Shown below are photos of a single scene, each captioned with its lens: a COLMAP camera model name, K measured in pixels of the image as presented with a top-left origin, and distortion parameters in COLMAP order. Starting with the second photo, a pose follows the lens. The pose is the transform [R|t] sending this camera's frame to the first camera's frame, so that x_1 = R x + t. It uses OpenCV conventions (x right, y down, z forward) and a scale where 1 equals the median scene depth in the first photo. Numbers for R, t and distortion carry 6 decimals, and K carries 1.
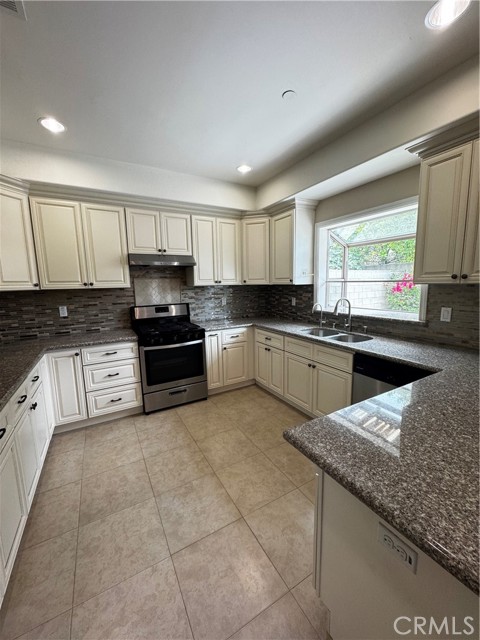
lens RADIAL K [[254.1, 0, 238.0], [0, 254.1, 319.3], [0, 0, 1]] dist [-0.001707, 0.000488]
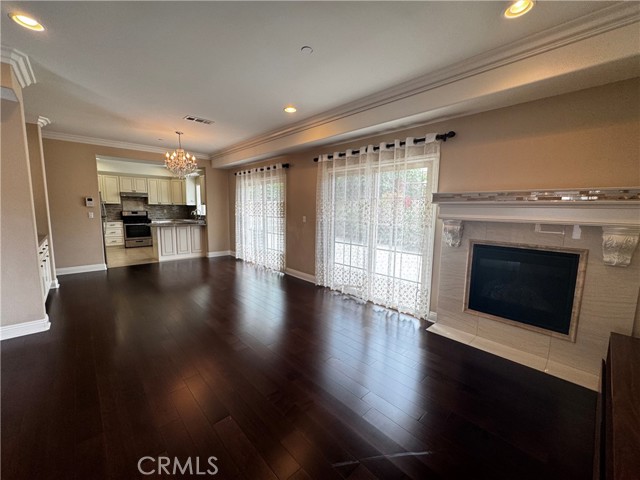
lens RADIAL K [[254.1, 0, 318.2], [0, 254.1, 237.6], [0, 0, 1]] dist [-0.001707, 0.000488]
pose [[0.970374, 0.003725, 0.241578, 0.989880], [0.001625, 0.999758, -0.021940, 0.305325], [-0.241601, 0.021682, 0.970133, -2.182634]]
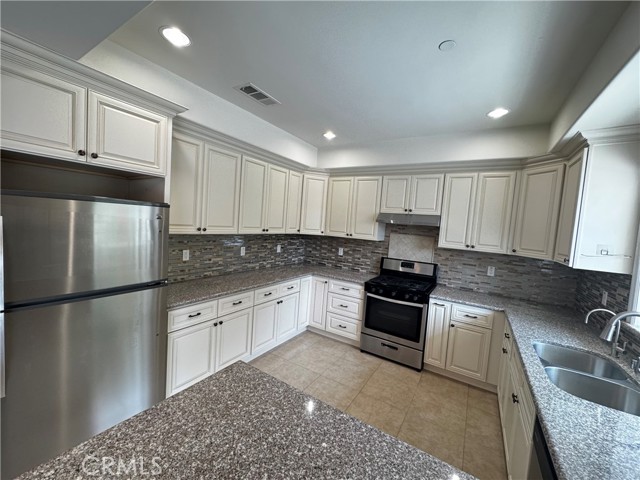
lens RADIAL K [[254.1, 0, 323.2], [0, 254.1, 238.9], [0, 0, 1]] dist [-0.001707, 0.000488]
pose [[0.489795, 0.110383, -0.864822, 0.457229], [-0.206094, 0.978498, 0.008170, -0.087439], [0.847128, 0.174234, 0.502013, 0.182183]]
